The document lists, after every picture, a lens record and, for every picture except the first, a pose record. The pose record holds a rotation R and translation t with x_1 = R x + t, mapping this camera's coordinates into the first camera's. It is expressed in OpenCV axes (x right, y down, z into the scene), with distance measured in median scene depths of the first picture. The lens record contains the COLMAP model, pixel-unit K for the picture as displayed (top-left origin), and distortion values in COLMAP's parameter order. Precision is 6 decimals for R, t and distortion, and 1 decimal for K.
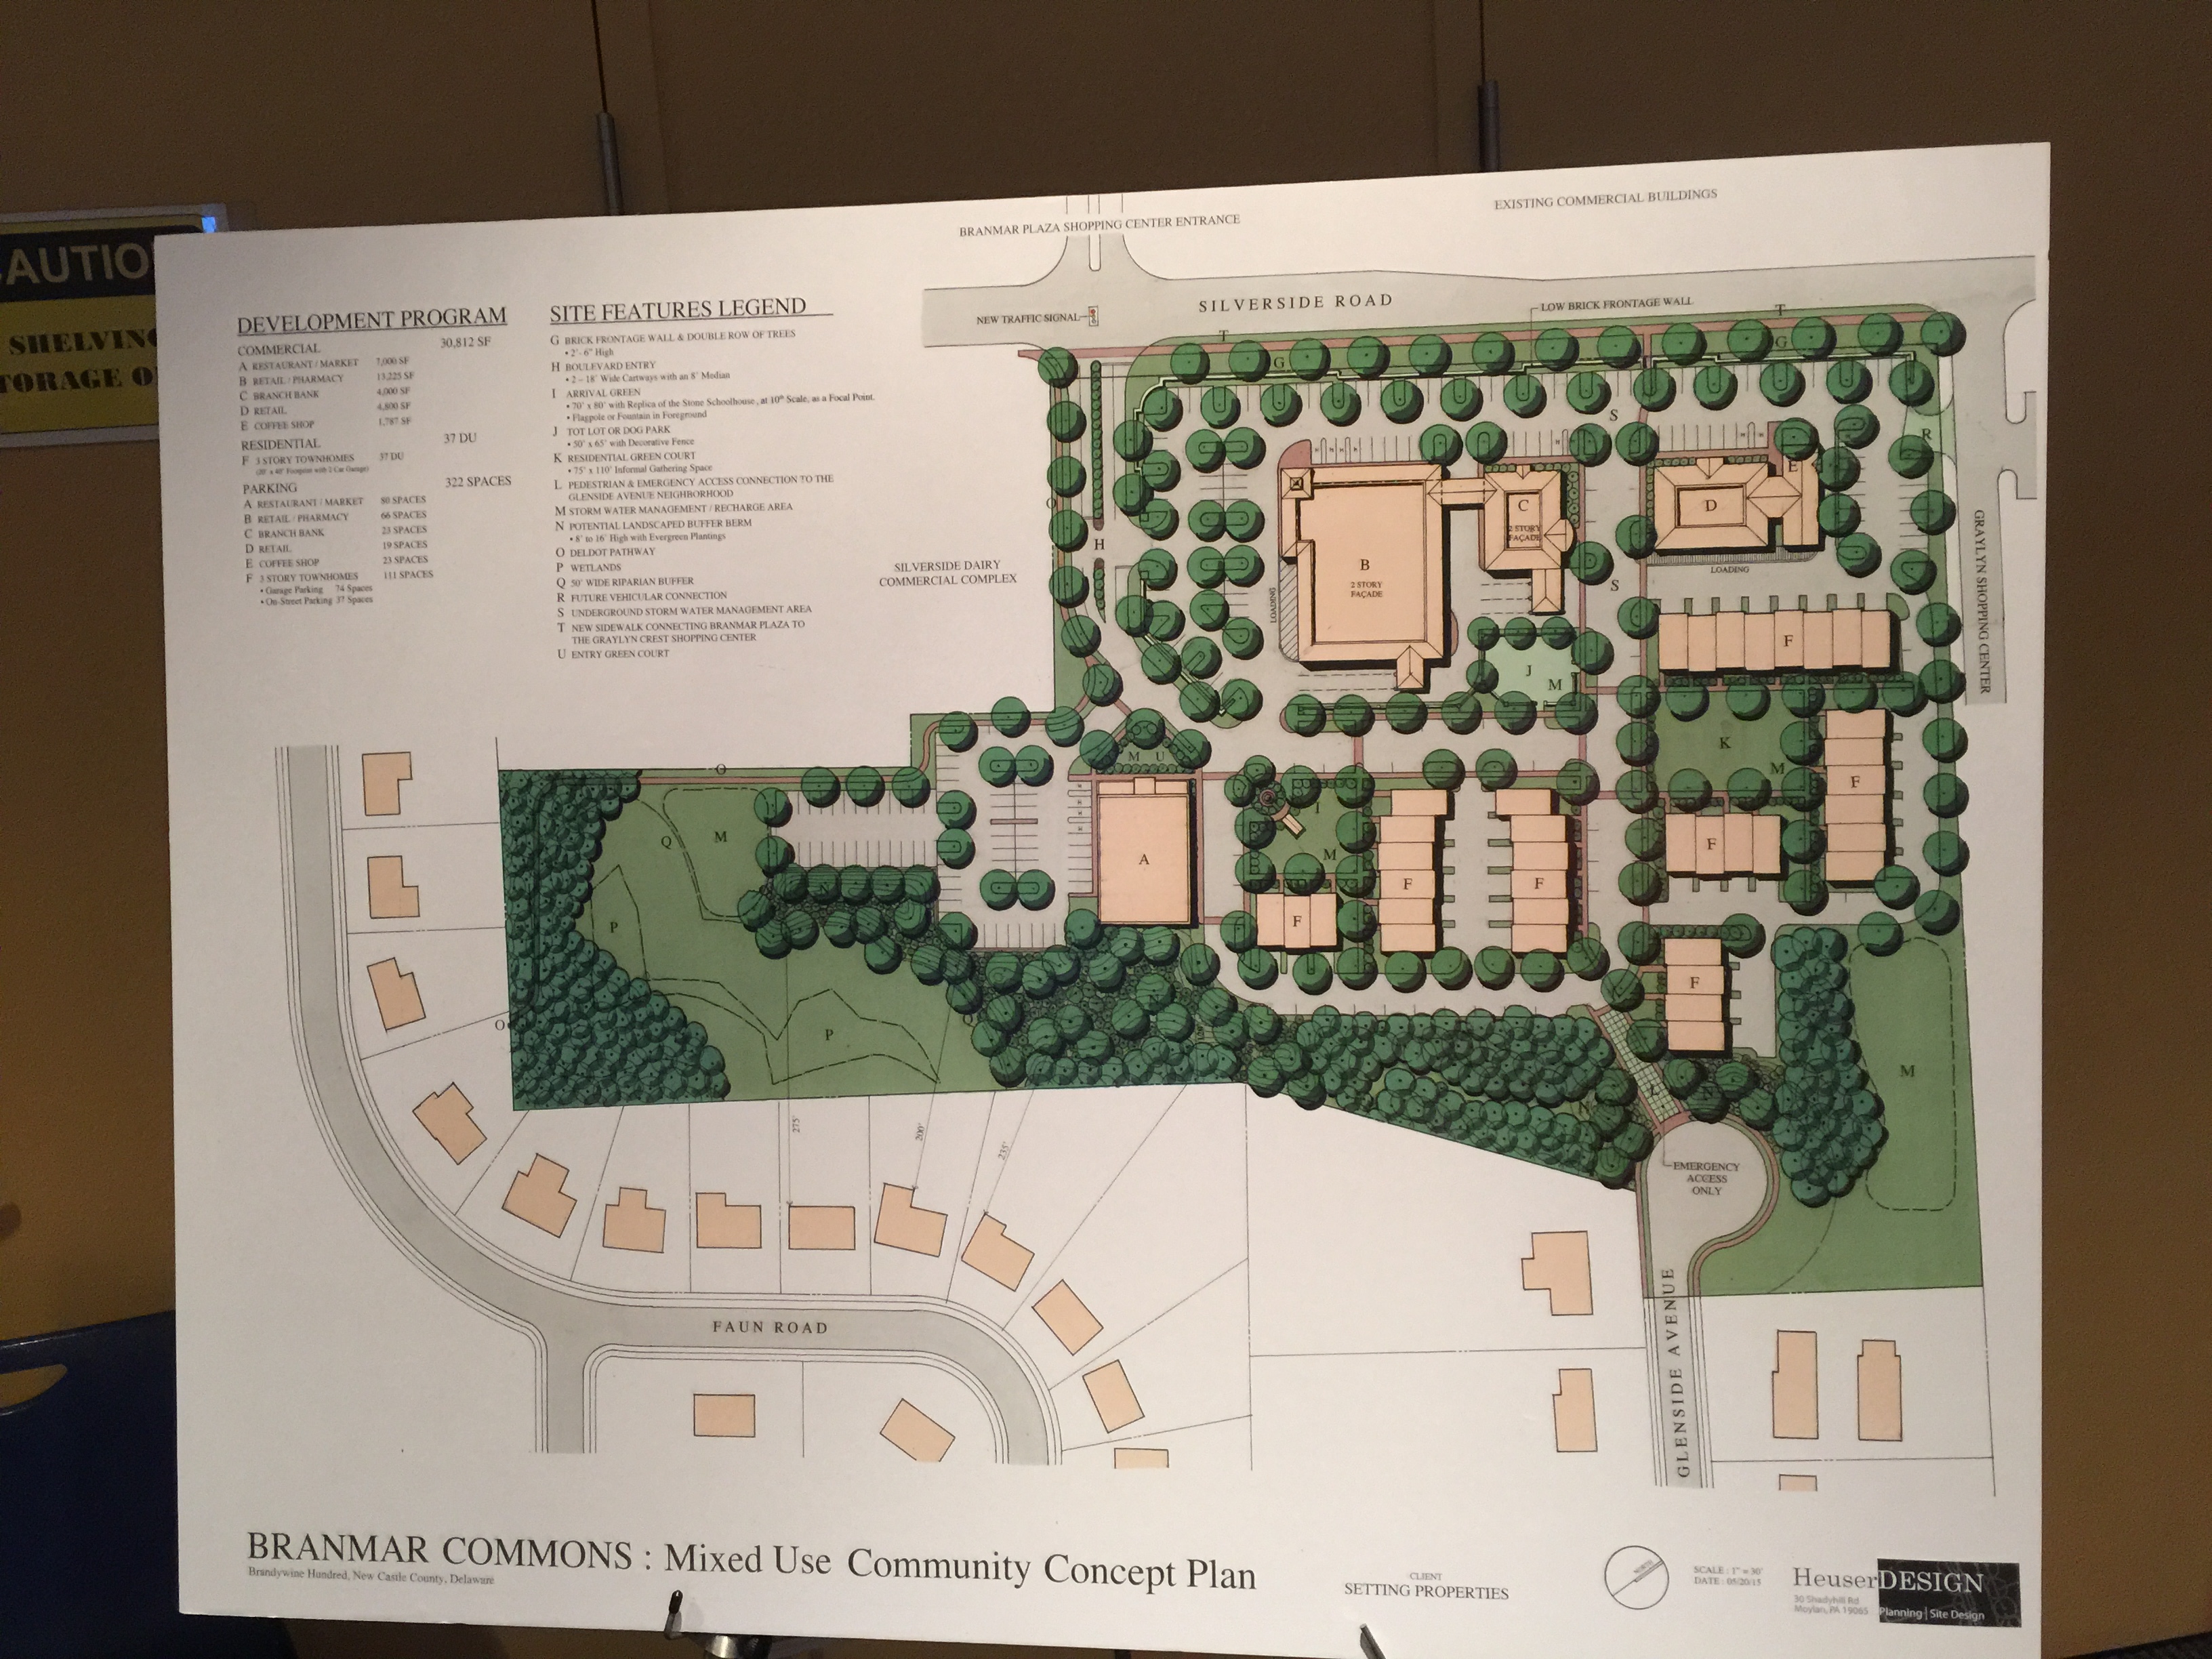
lens RADIAL K [[1861.0, 0, 1118.0], [0, 1861.0, 841.7], [0, 0, 1]] dist [0.057117, -0.057259]
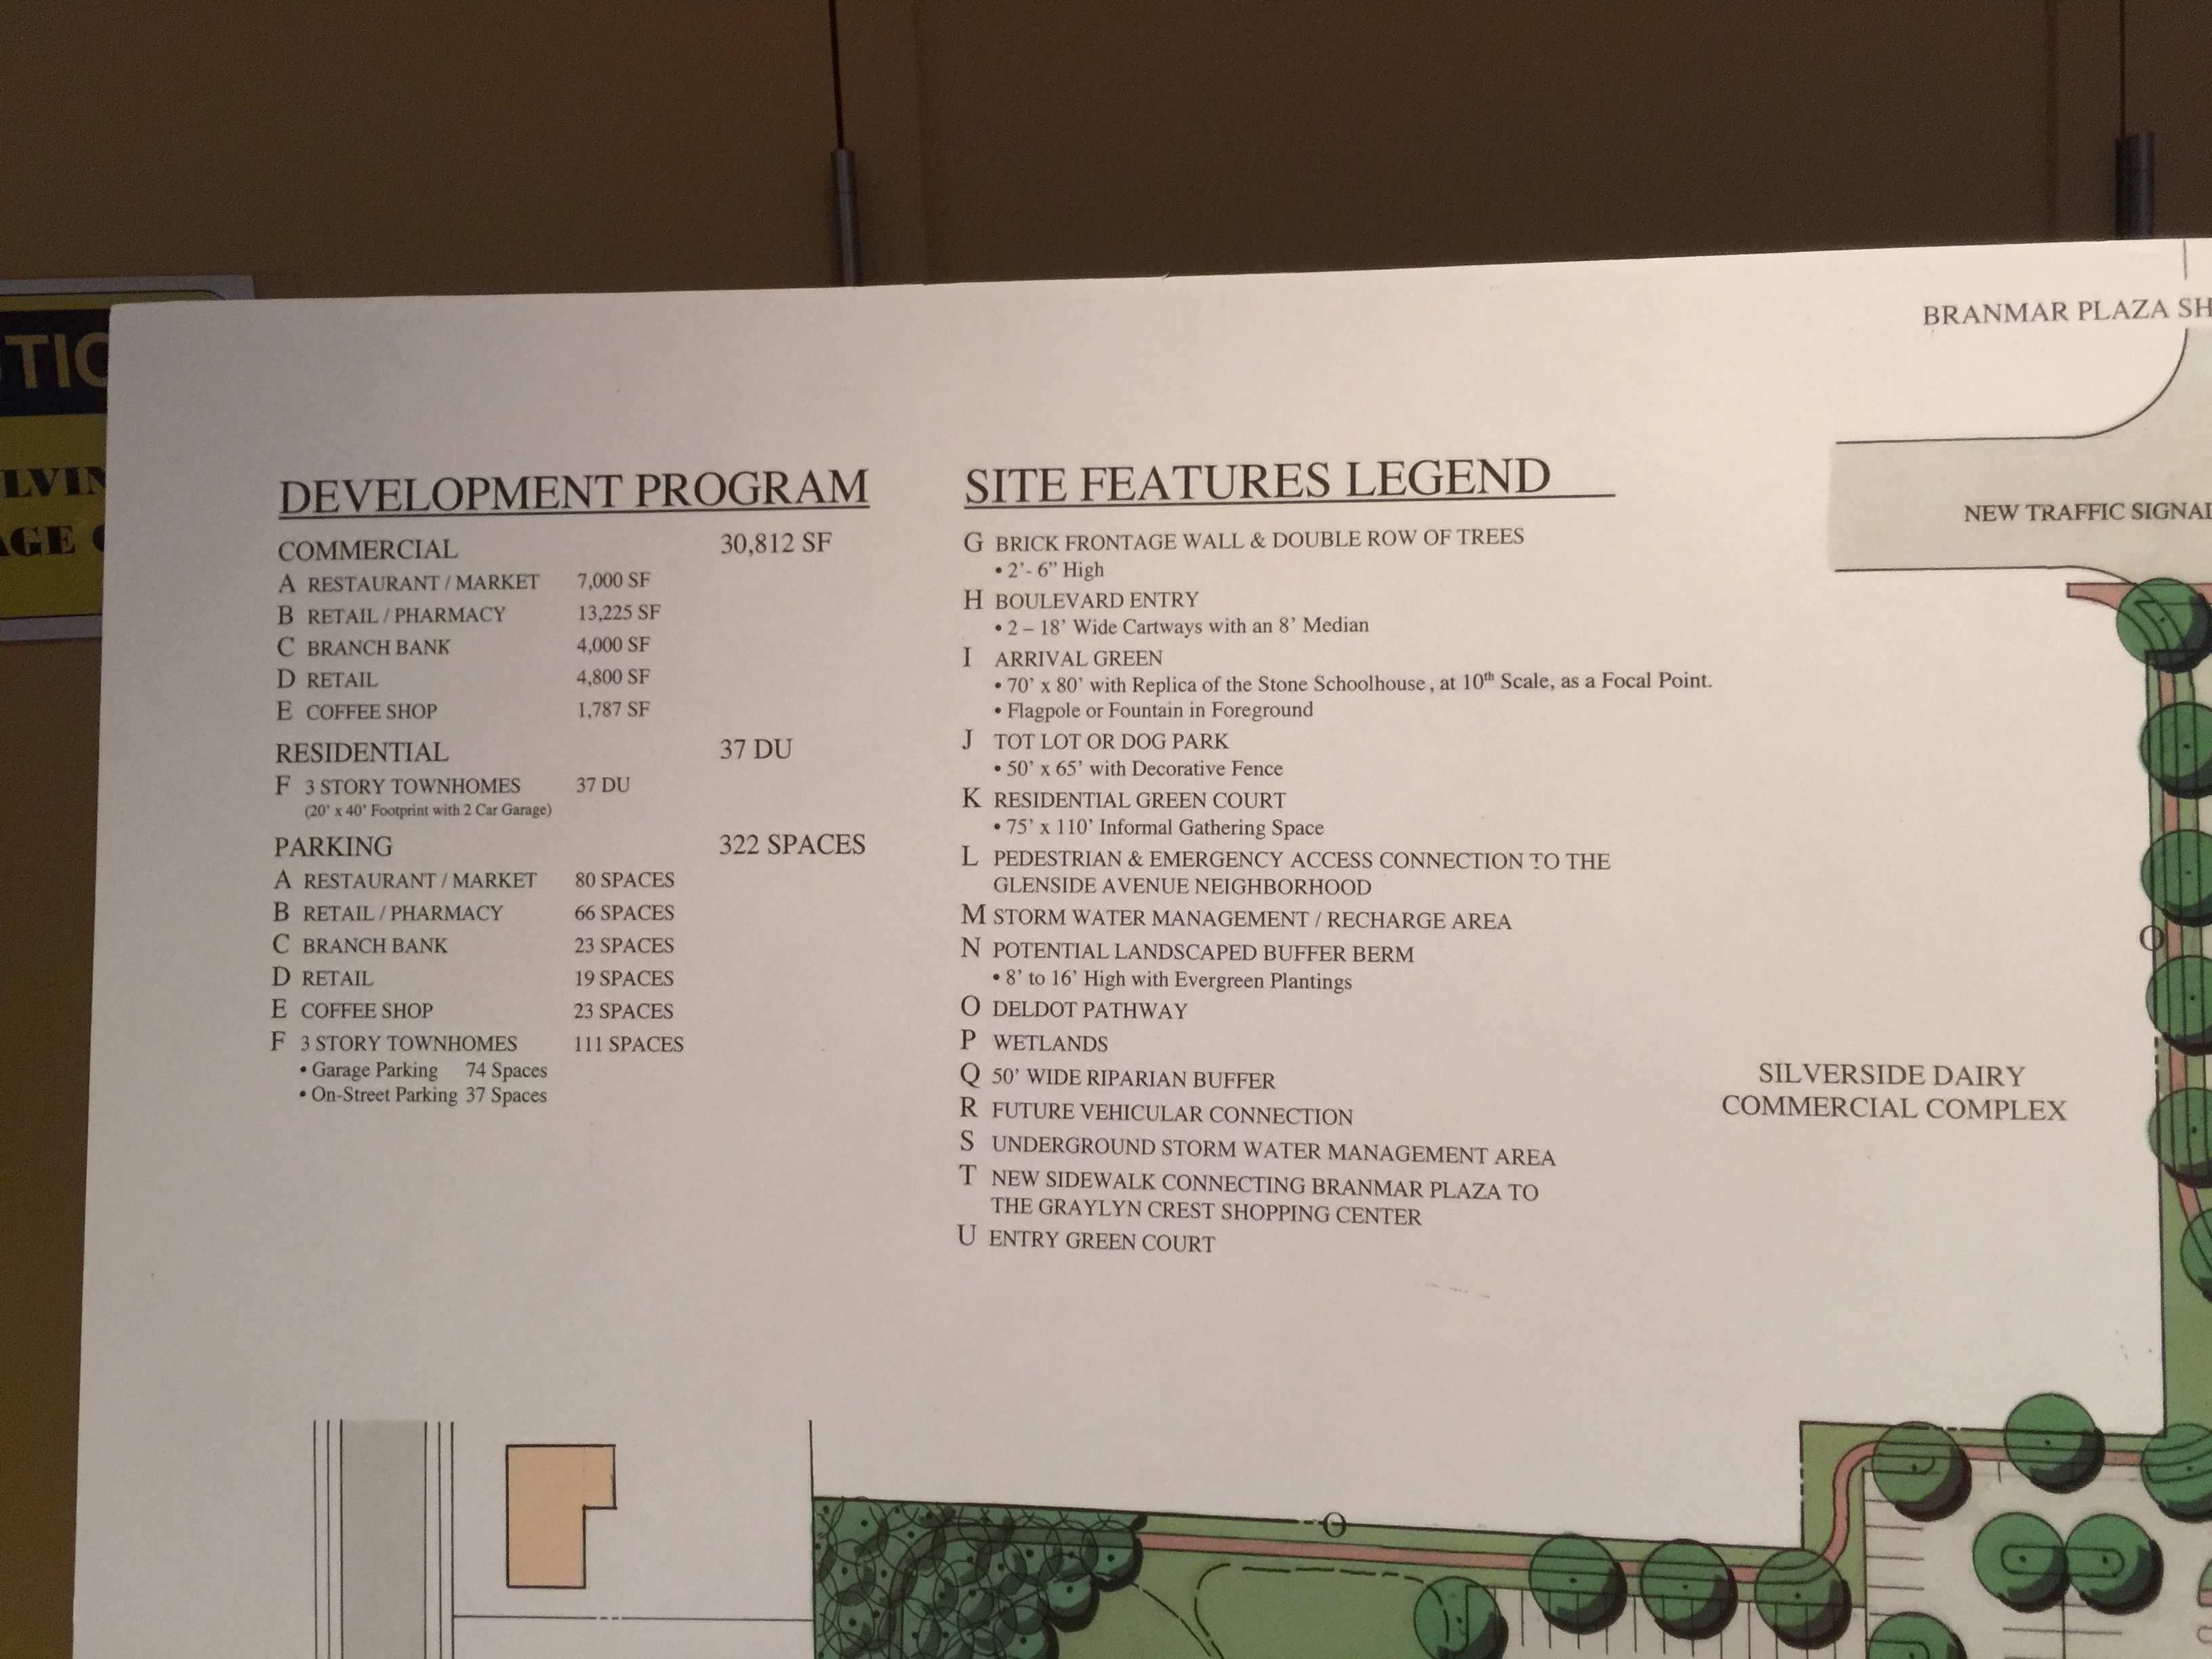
lens RADIAL K [[1861.0, 0, 1087.5], [0, 1861.0, 816.0], [0, 0, 1]] dist [0.057117, -0.057259]
pose [[0.999815, 0.018317, -0.005948, -0.269259], [-0.018691, 0.997342, -0.070429, -0.169855], [0.004642, 0.070527, 0.997499, 0.553723]]
